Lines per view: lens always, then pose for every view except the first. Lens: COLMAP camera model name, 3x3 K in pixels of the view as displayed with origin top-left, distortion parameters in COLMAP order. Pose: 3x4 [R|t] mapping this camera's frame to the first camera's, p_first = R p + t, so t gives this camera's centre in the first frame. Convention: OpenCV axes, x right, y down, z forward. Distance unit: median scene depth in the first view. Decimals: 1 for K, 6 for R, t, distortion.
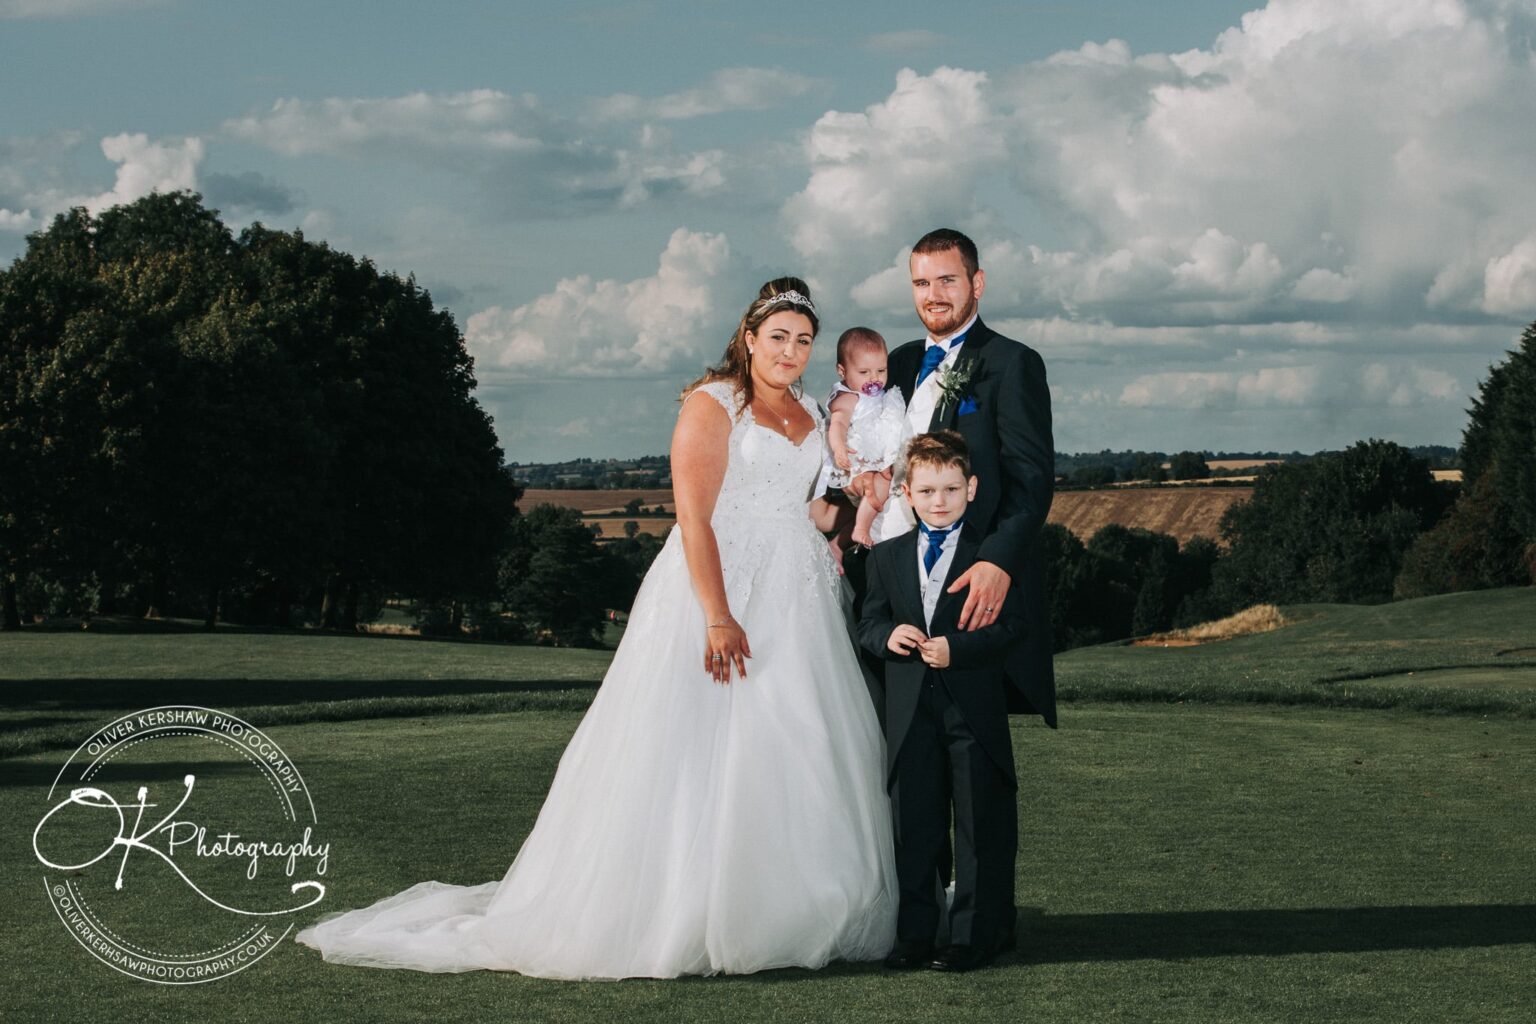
lens RADIAL K [[3123.9, 0, 768.0], [0, 3123.9, 512.0], [0, 0, 1]] dist [-0.250245, -0.068098]
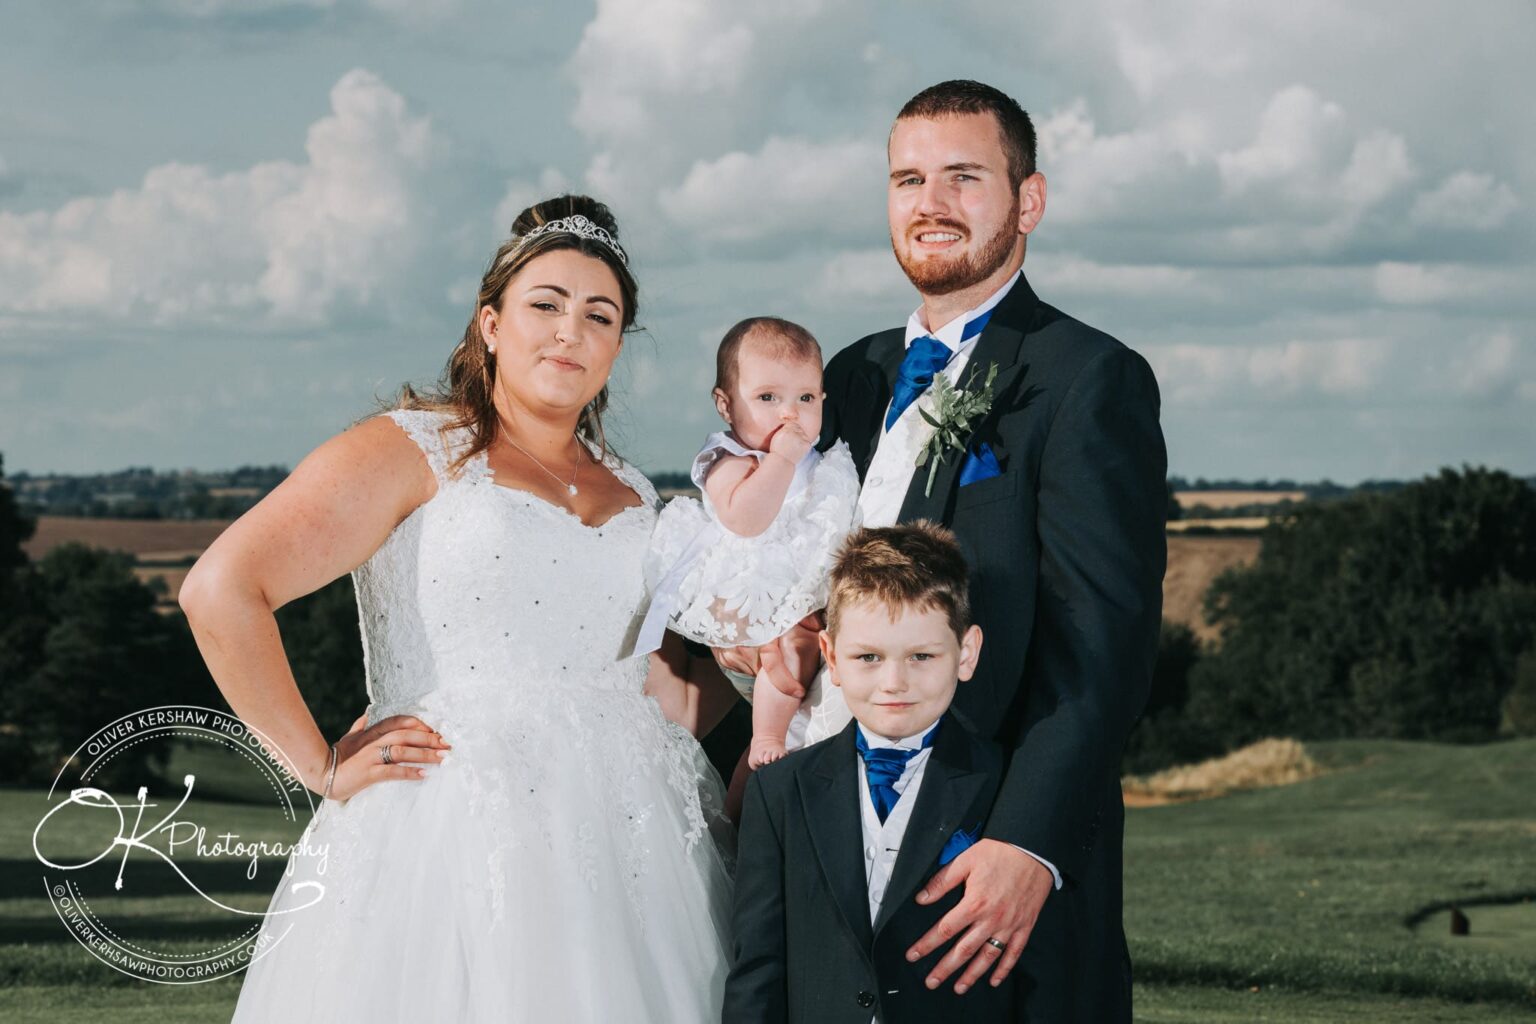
lens RADIAL K [[6933.4, 0, 768.0], [0, 6933.4, 512.0], [0, 0, 1]] dist [0.127656, -0.571929]
pose [[0.999257, 0.023755, 0.030349, 0.020508], [-0.022923, 0.999360, -0.027476, 0.025098], [-0.030983, 0.026760, 0.999162, -0.325954]]
